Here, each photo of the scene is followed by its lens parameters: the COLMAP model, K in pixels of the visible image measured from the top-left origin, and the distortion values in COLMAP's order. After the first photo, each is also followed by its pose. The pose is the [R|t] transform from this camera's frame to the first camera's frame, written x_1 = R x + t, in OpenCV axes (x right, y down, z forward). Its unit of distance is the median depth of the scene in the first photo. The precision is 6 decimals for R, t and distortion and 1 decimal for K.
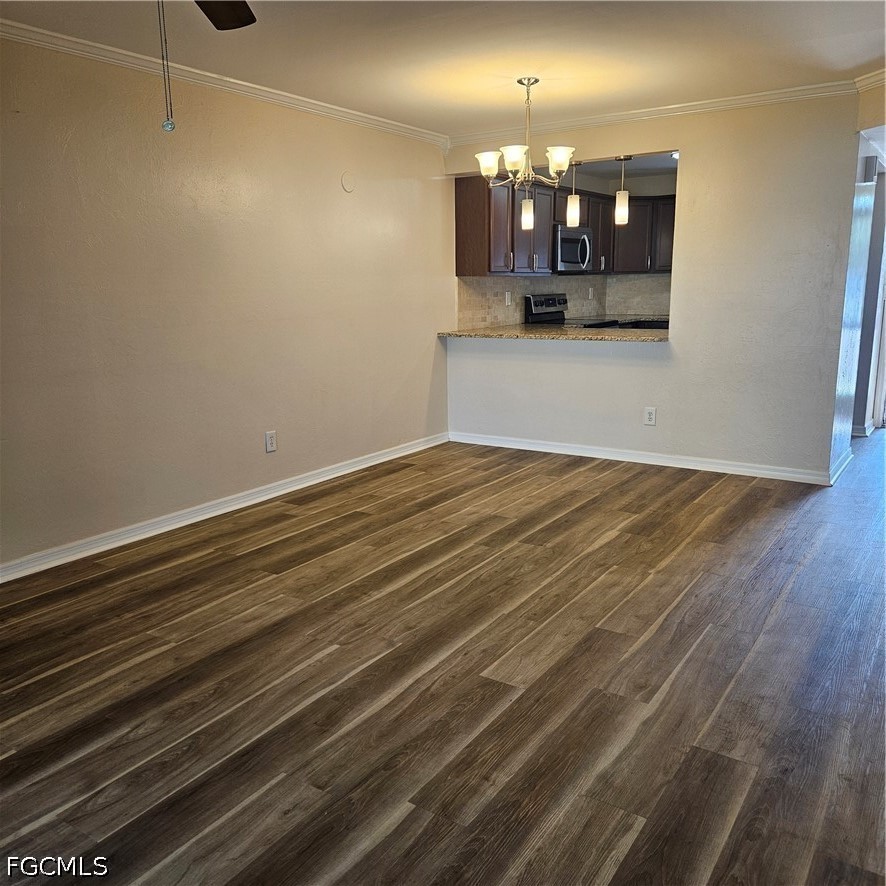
lens RADIAL K [[794.2, 0, 441.0], [0, 794.2, 435.5], [0, 0, 1]] dist [0.085389, -0.084534]
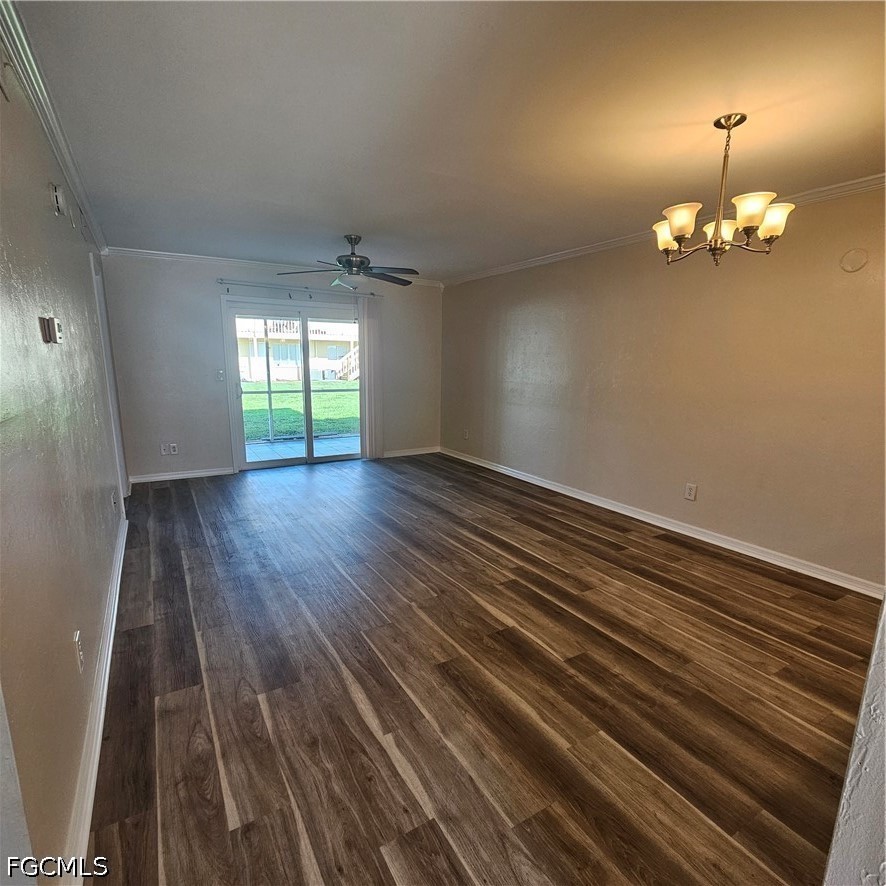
lens RADIAL K [[483.7, 0, 441.1], [0, 483.7, 456.9], [0, 0, 1]] dist [-0.010033, 0.003943]
pose [[-0.436428, 0.187351, -0.880017, 0.736708], [-0.177691, 0.940869, 0.288428, -0.230485], [0.882018, 0.282250, -0.377331, 1.073246]]
